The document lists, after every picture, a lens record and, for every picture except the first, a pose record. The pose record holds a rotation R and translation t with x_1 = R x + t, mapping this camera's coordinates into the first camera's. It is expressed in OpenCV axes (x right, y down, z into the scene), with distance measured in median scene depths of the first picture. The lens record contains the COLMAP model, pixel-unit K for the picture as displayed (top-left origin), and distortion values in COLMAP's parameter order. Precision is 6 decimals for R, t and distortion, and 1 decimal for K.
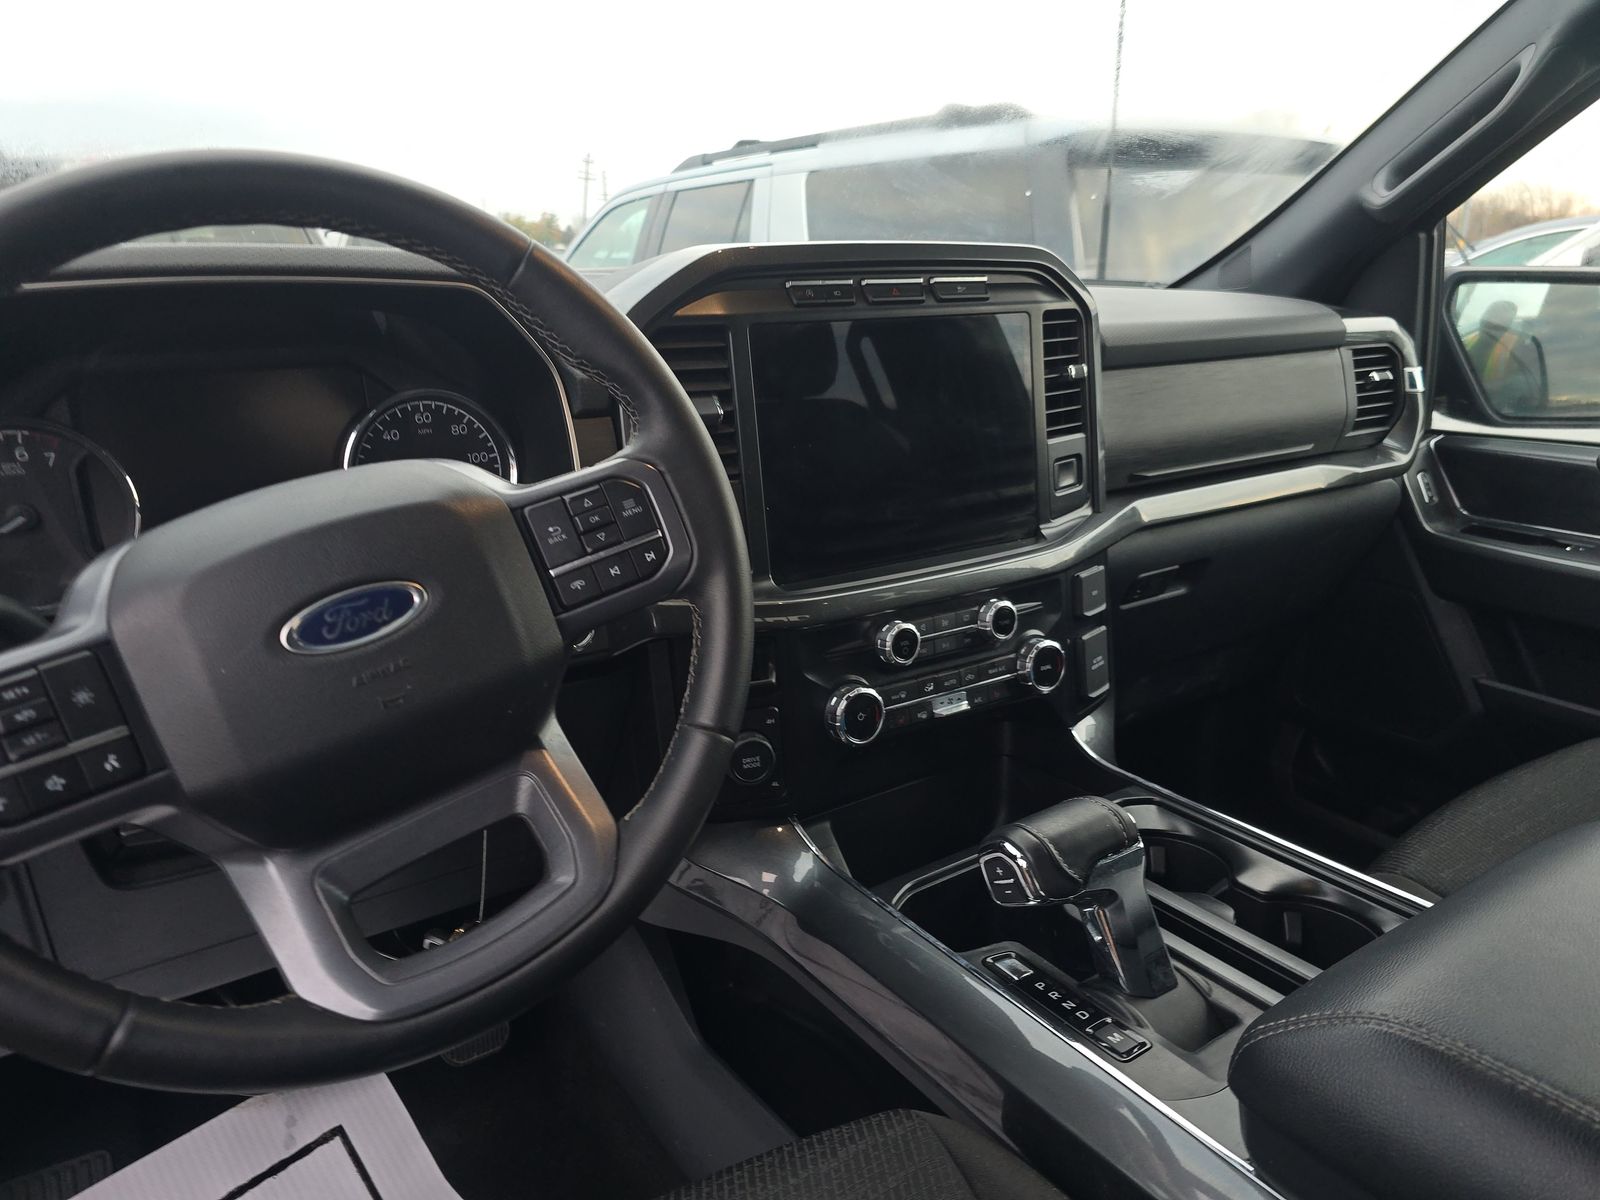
lens RADIAL K [[1090.0, 0, 801.3], [0, 1090.0, 592.1], [0, 0, 1]] dist [0.041306, -0.025686]
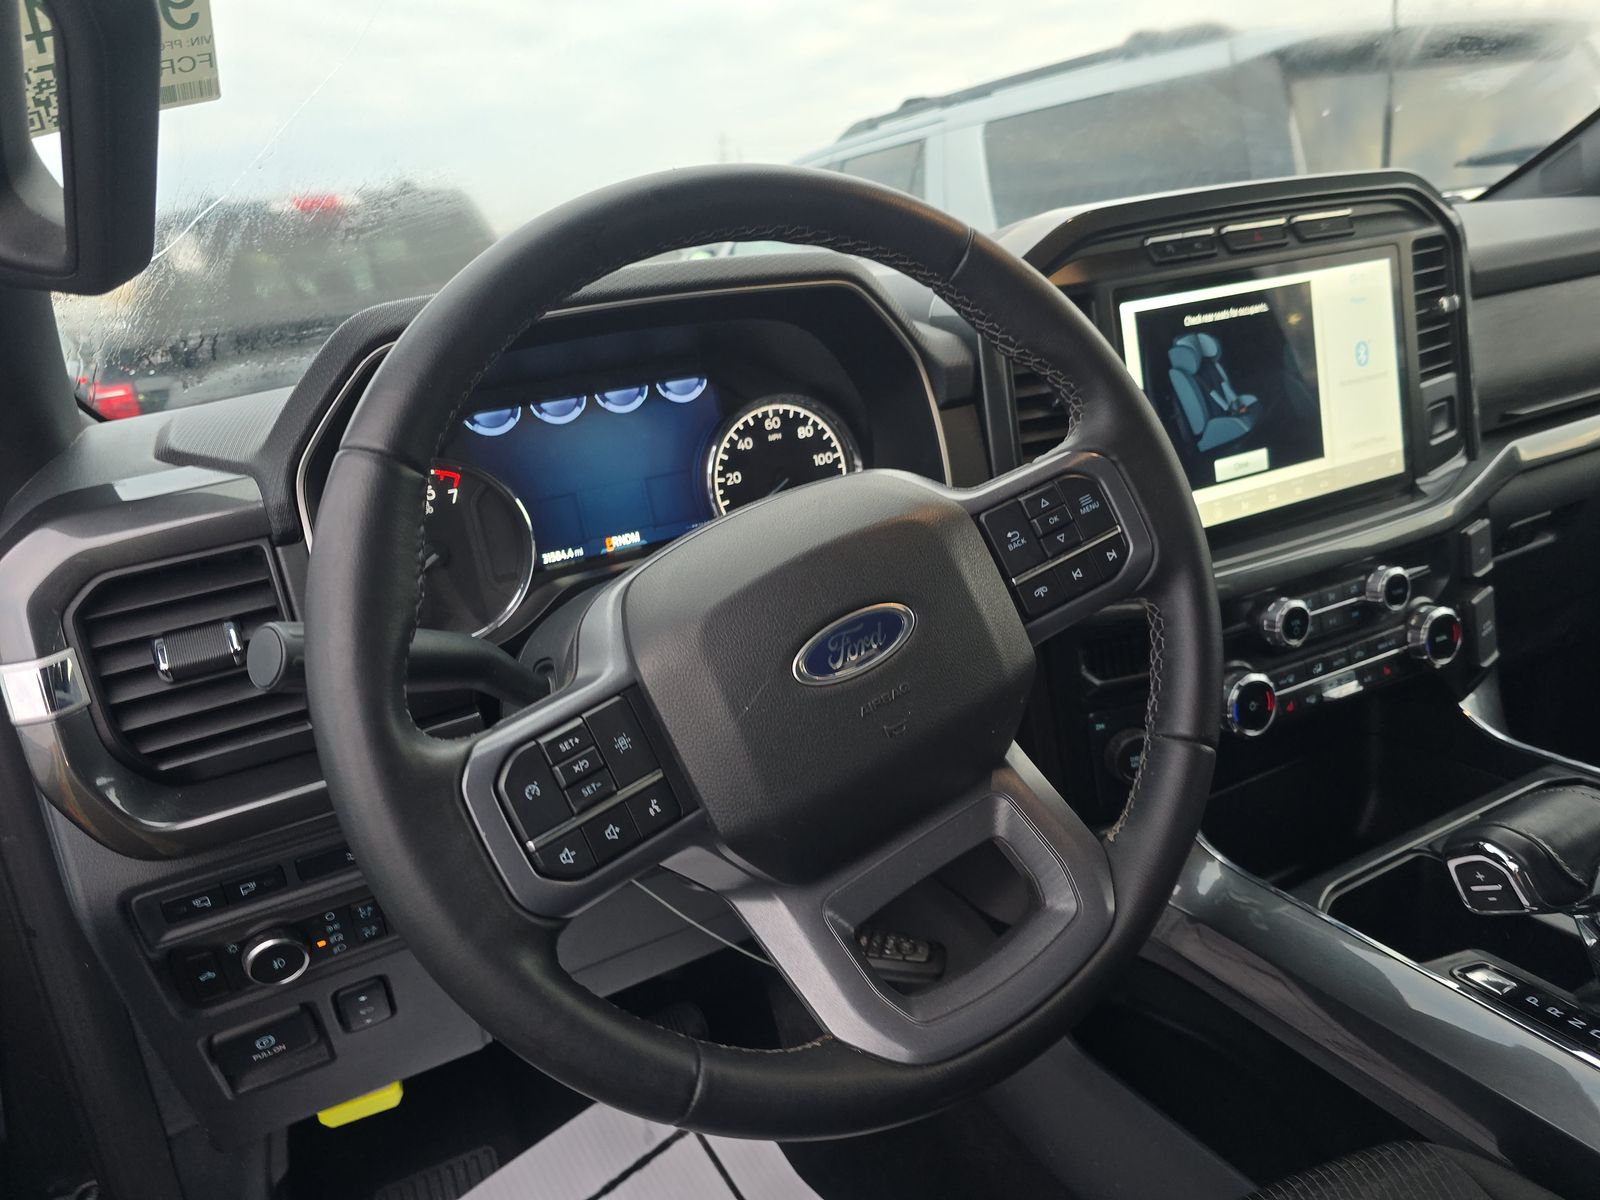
lens RADIAL K [[1090.8, 0, 800.0], [0, 1090.8, 600.0], [0, 0, 1]] dist [0.059281, -0.057709]
pose [[0.987569, -0.062338, -0.144298, -0.180454], [0.067252, 0.997302, 0.029419, -0.027005], [0.142075, -0.038758, 0.989097, 0.029483]]
